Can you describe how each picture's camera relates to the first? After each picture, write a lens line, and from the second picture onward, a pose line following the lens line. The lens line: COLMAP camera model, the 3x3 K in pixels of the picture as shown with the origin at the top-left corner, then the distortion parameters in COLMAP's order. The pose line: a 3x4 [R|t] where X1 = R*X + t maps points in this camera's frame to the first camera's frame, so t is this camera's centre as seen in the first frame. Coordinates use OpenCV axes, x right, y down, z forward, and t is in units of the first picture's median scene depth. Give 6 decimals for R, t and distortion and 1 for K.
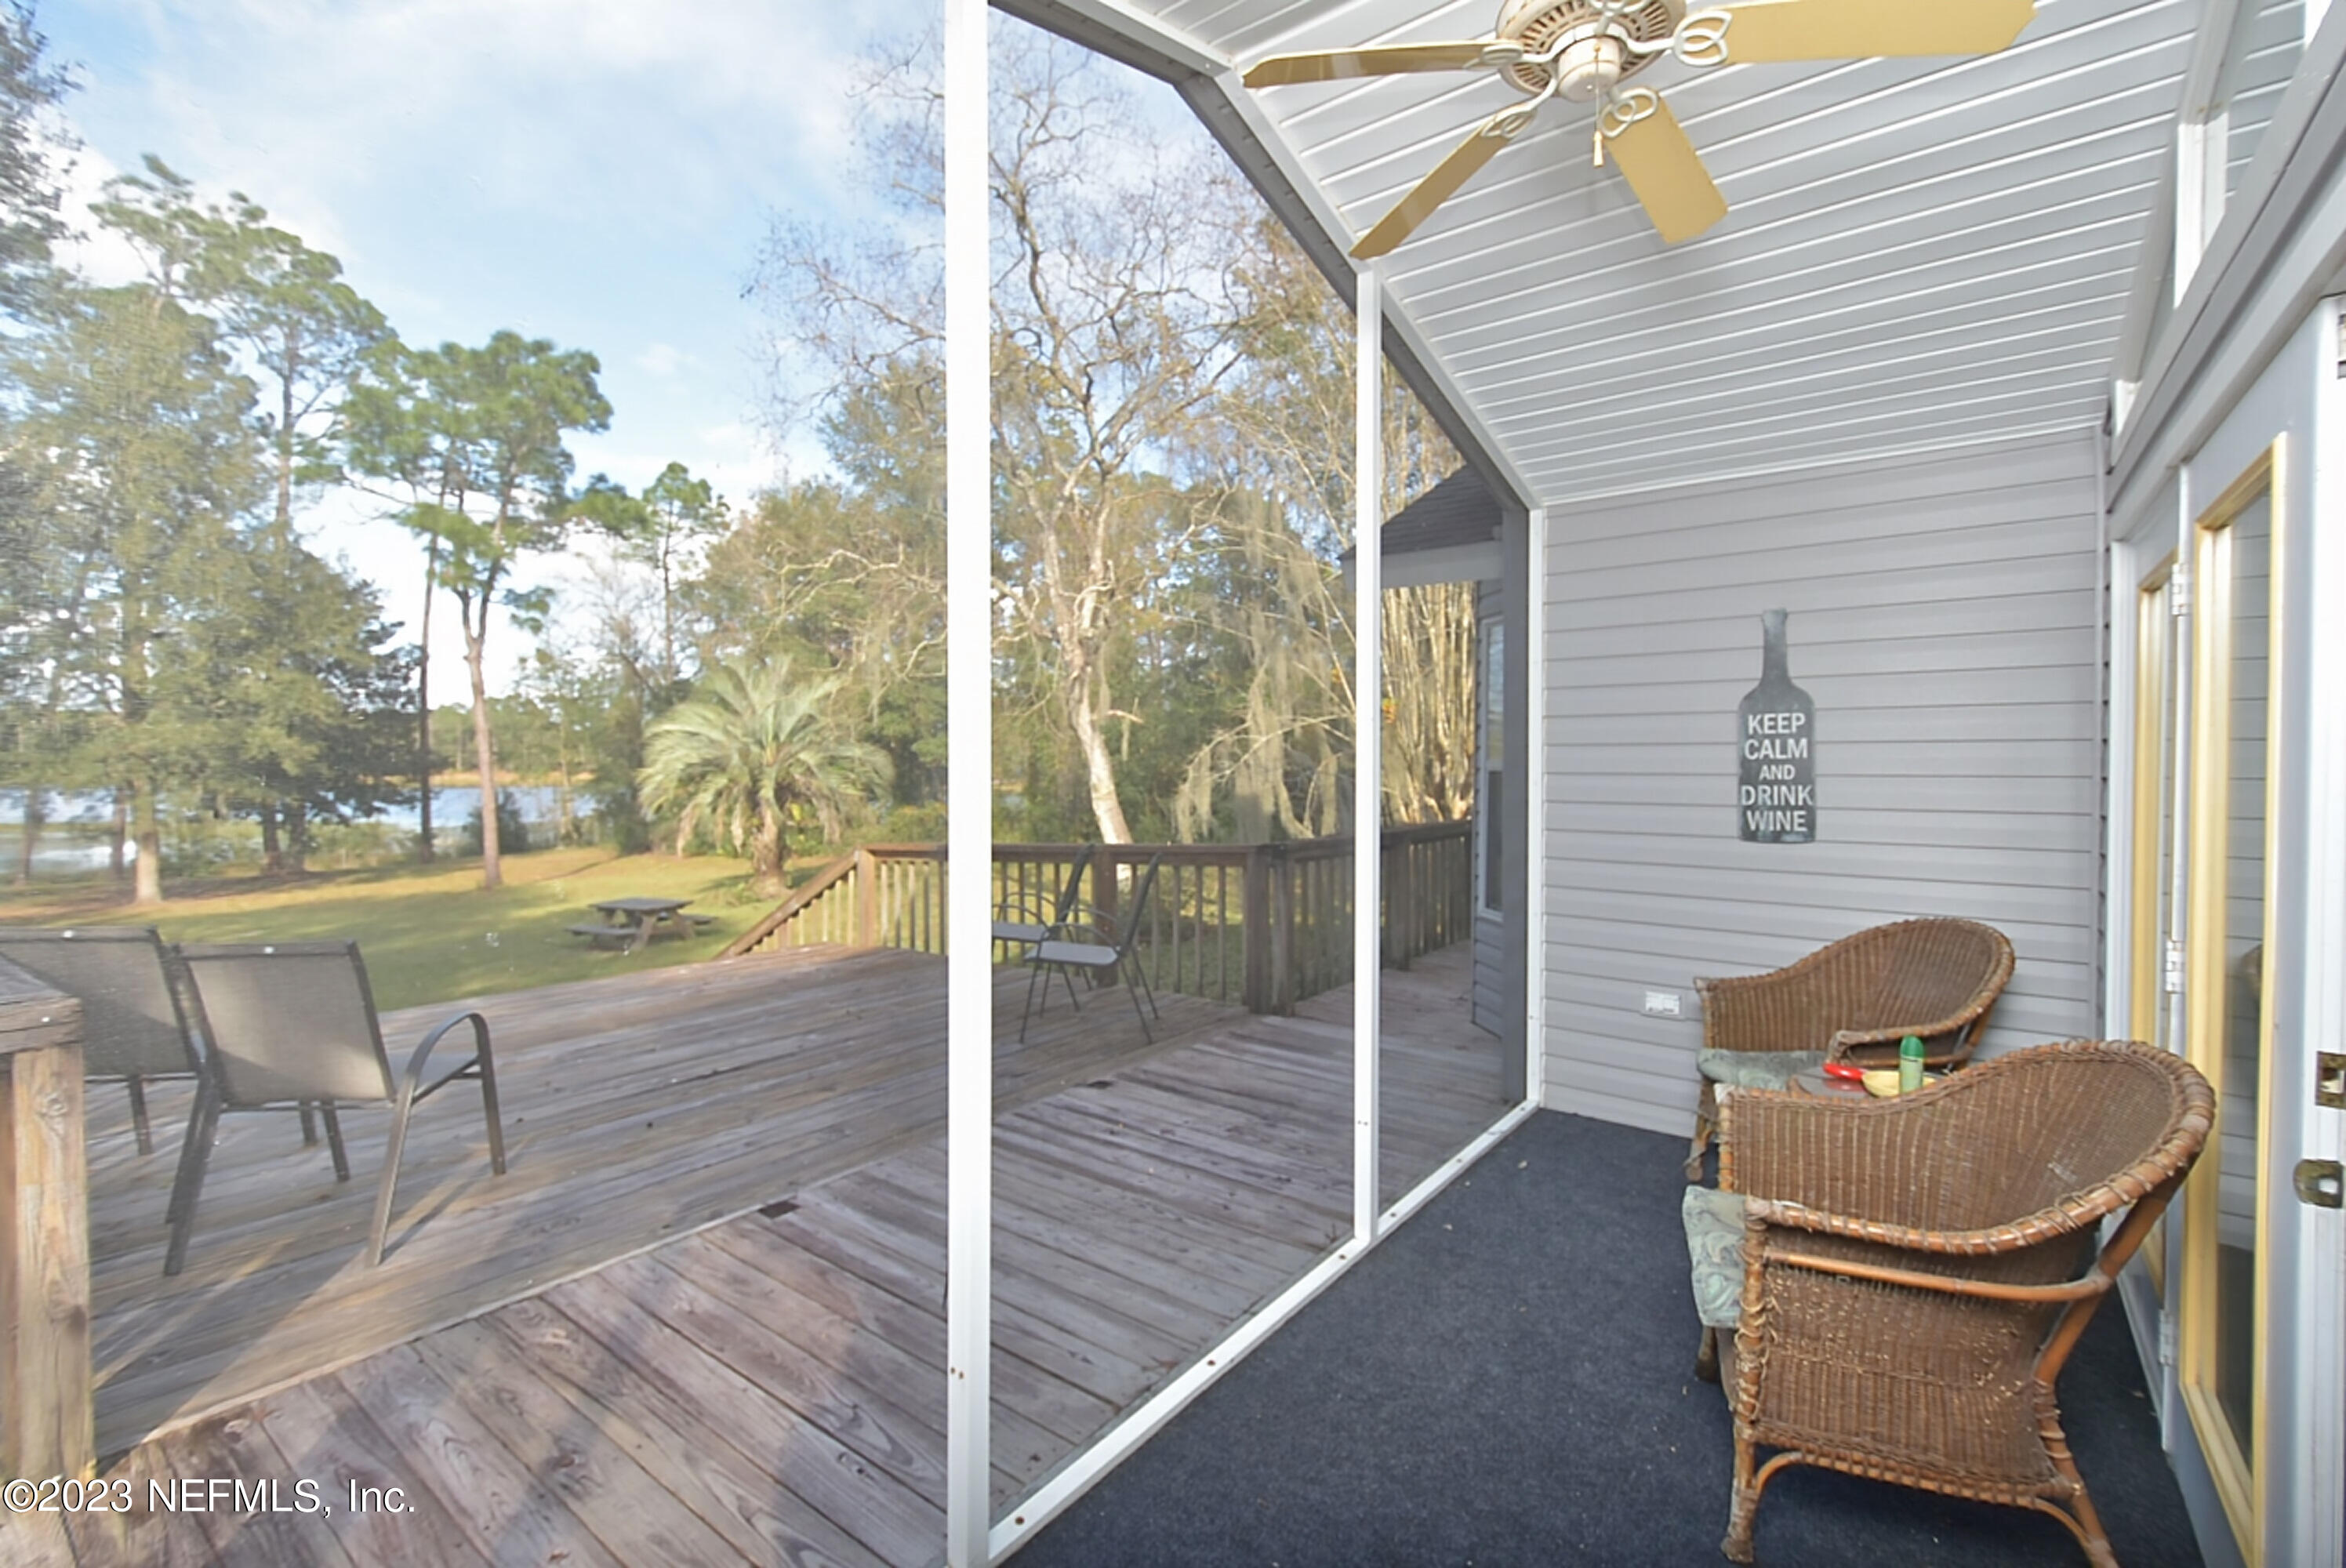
lens RADIAL K [[1022.6, 0, 1175.7], [0, 1022.6, 779.4], [0, 0, 1]] dist [0.003794, -0.000845]
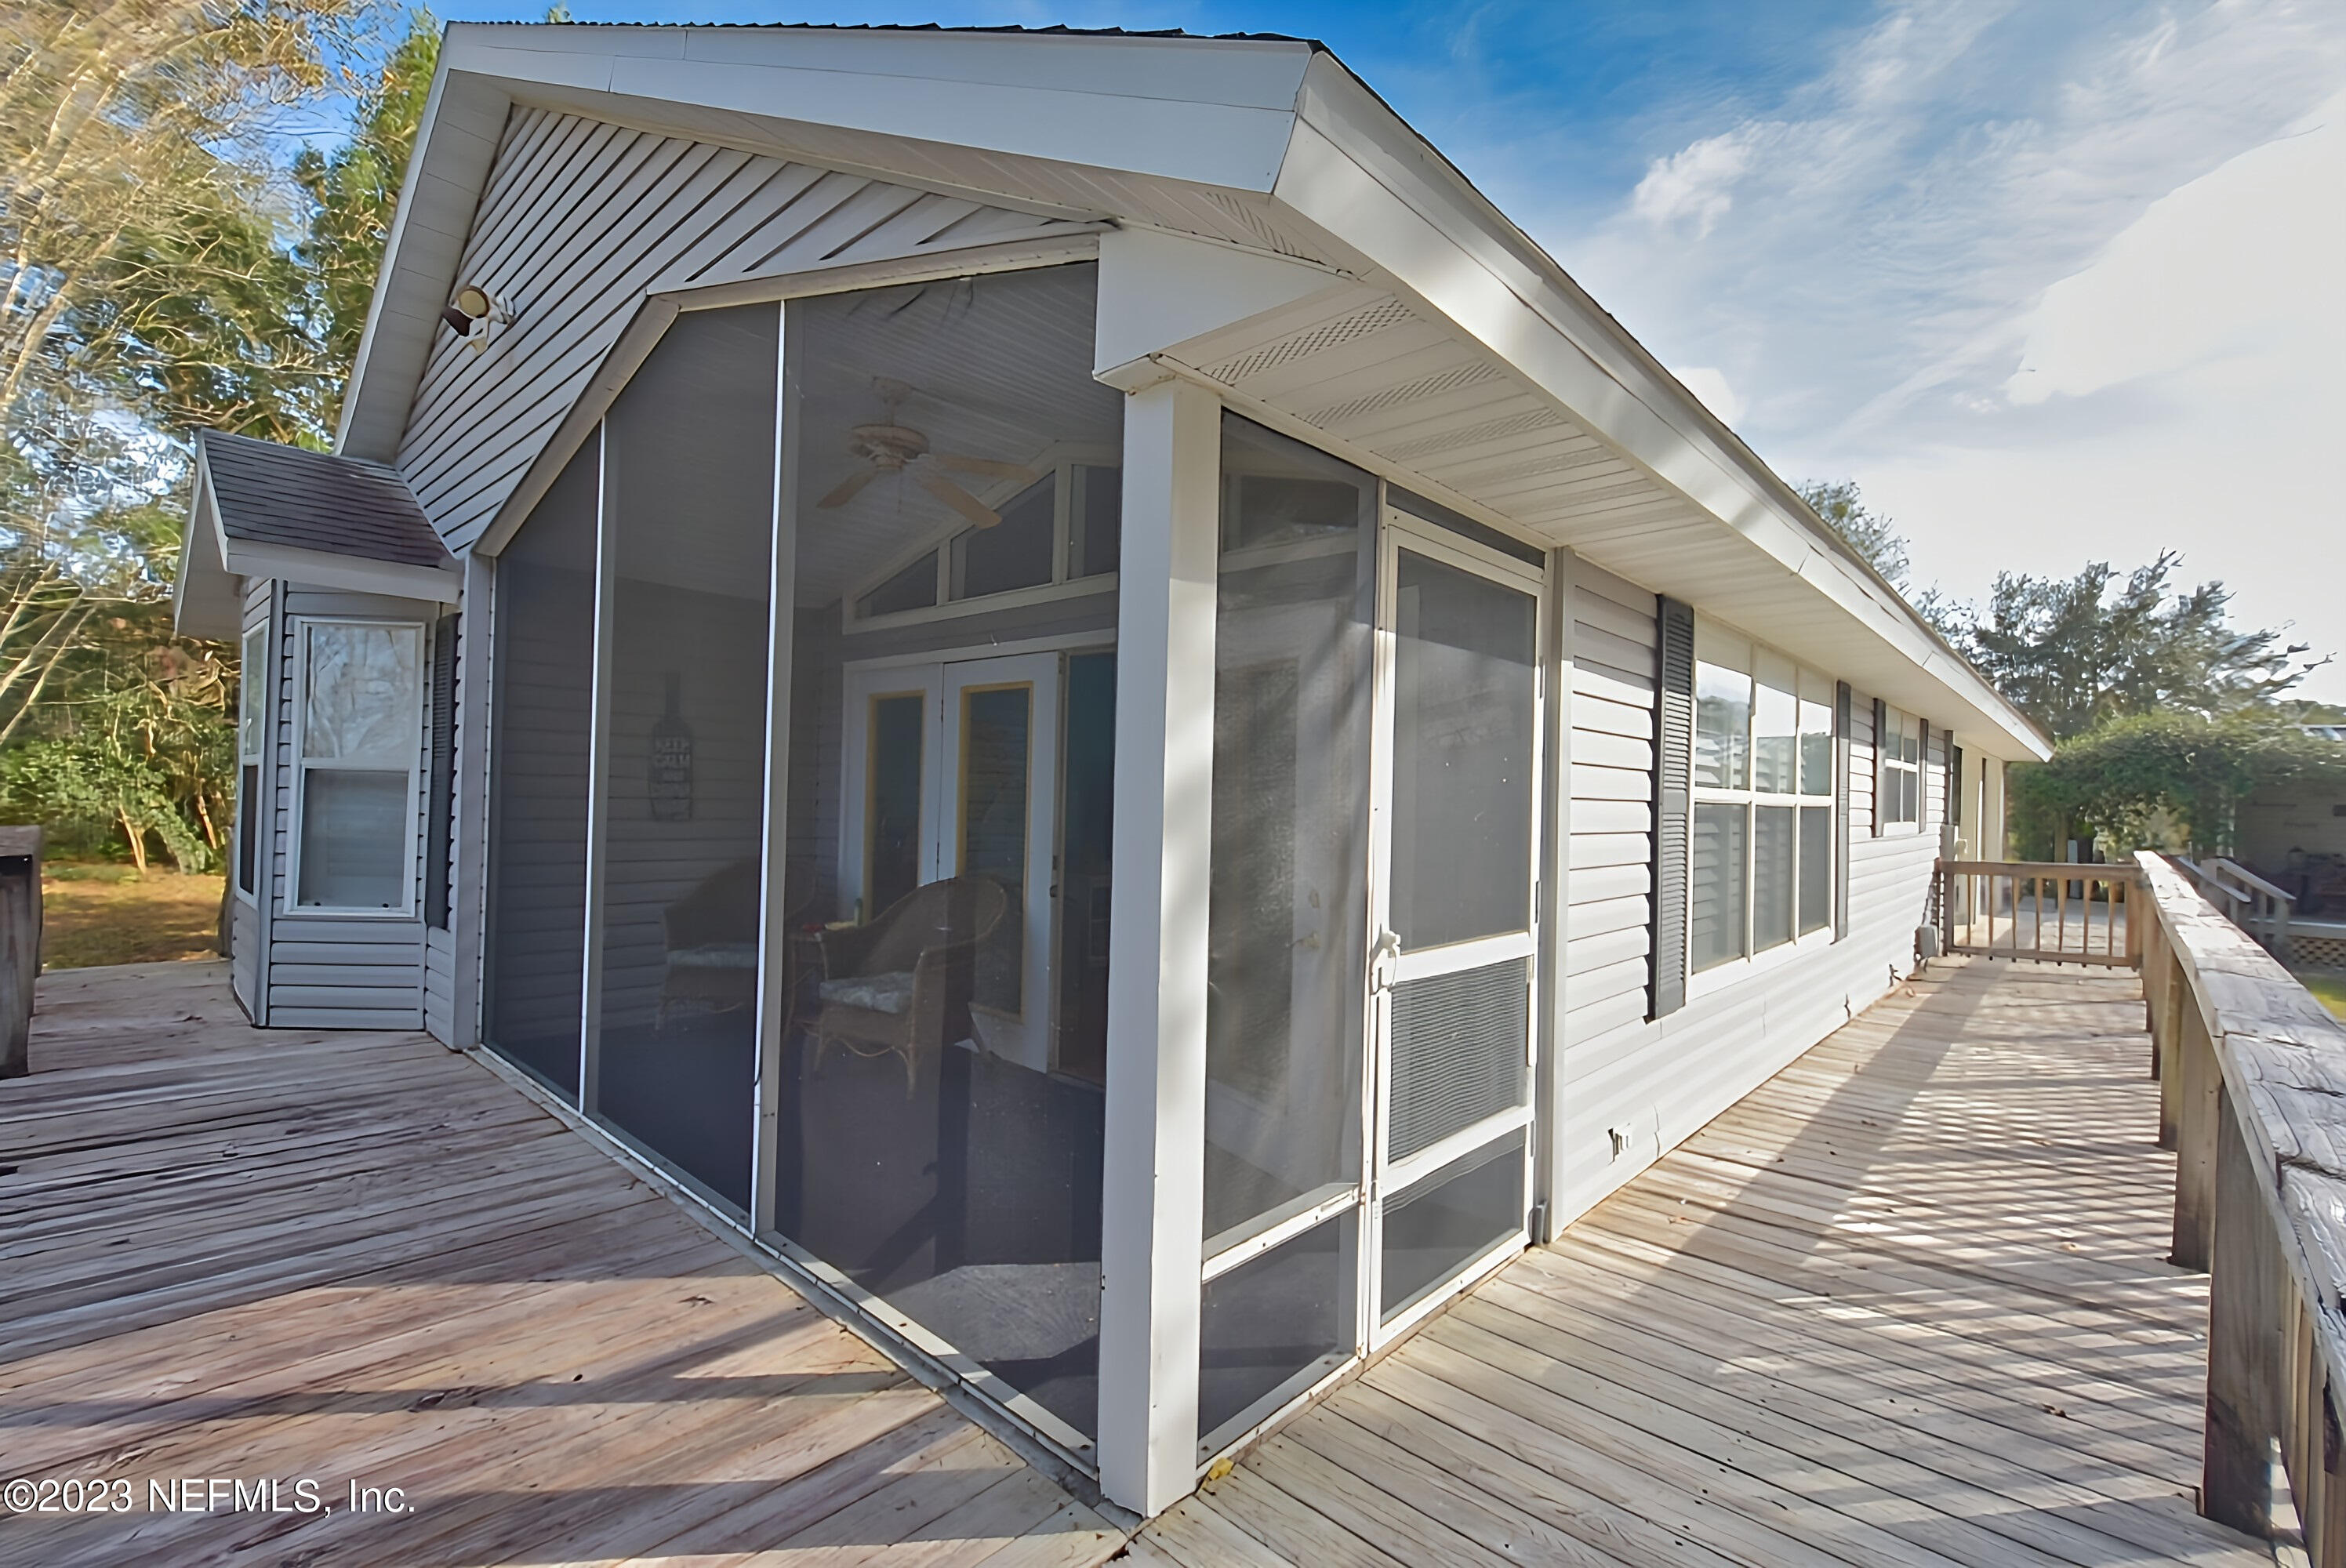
lens RADIAL K [[1022.6, 0, 1180.0], [0, 1022.6, 783.0], [0, 0, 1]] dist [0.003794, -0.000845]
pose [[0.104908, 0.010749, 0.994424, -0.898739], [-0.009201, 0.999909, -0.009837, 0.012039], [-0.994439, -0.008117, 0.104997, 0.061849]]
